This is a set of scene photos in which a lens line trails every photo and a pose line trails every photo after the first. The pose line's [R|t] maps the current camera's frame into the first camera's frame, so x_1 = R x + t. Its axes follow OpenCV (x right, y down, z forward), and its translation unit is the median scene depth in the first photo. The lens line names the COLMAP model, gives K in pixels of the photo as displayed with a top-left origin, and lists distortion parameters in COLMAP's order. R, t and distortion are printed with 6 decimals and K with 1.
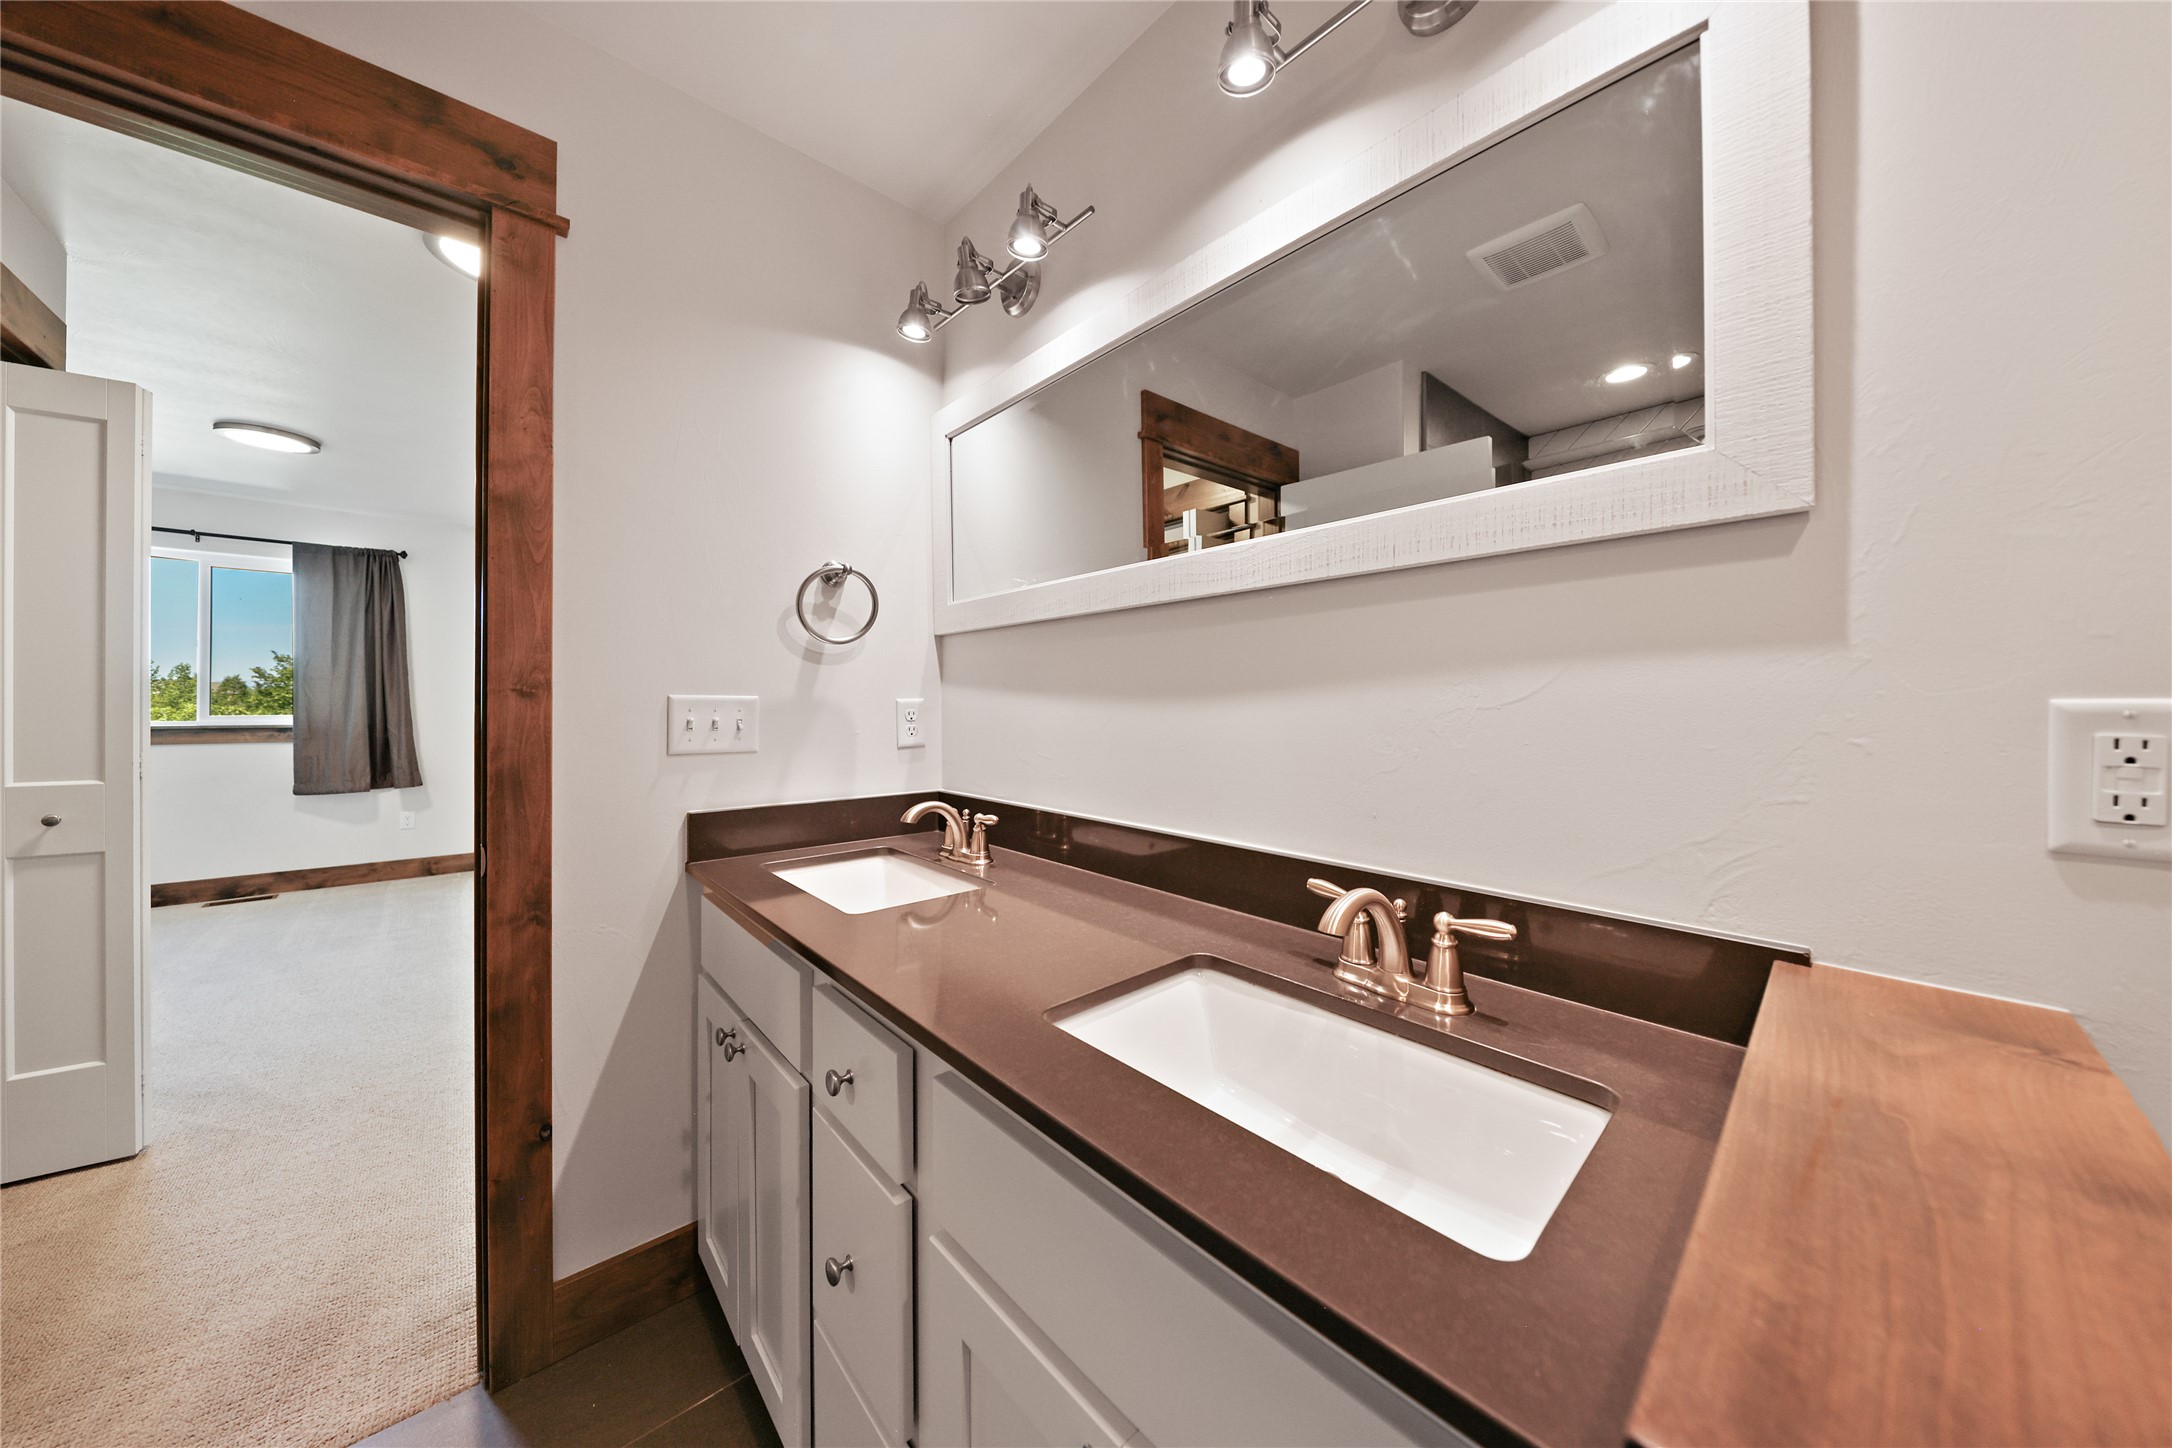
lens RADIAL K [[696.3, 0, 1095.5], [0, 696.3, 704.1], [0, 0, 1]] dist [-0.000693, -0.002105]
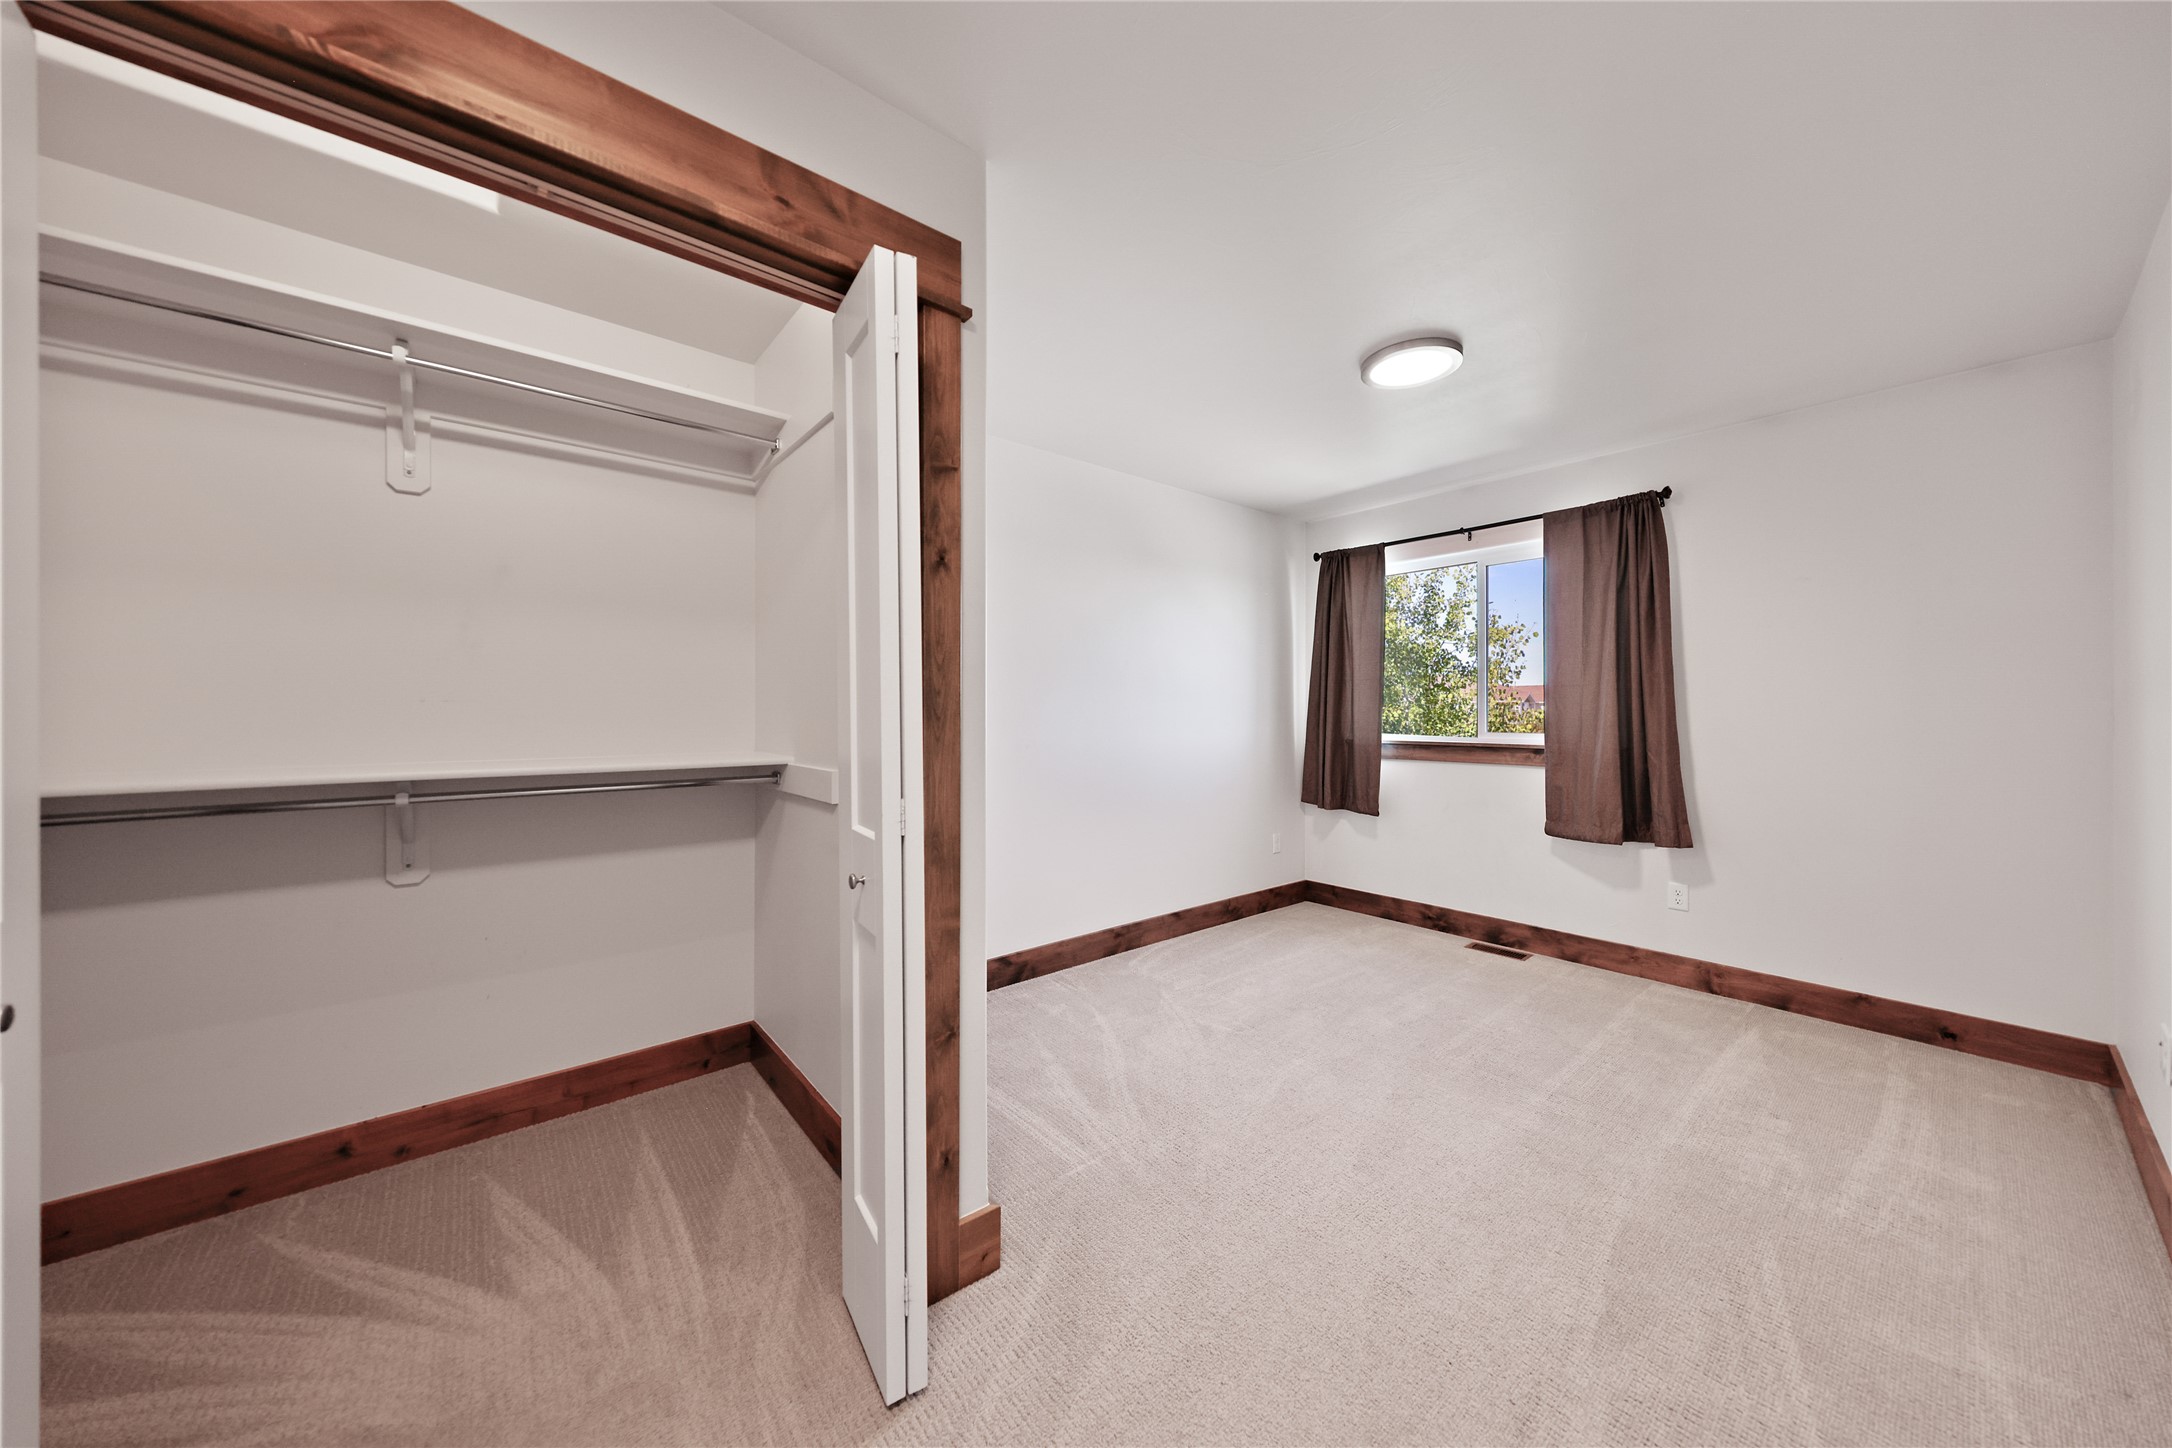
lens RADIAL K [[756.9, 0, 1087.3], [0, 756.9, 706.0], [0, 0, 1]] dist [-0.000572, -0.000038]
pose [[-0.042258, -0.008100, -0.999074, -0.269907], [0.003811, 0.999959, -0.008269, -0.009091], [0.999099, -0.004157, -0.042225, 0.504577]]
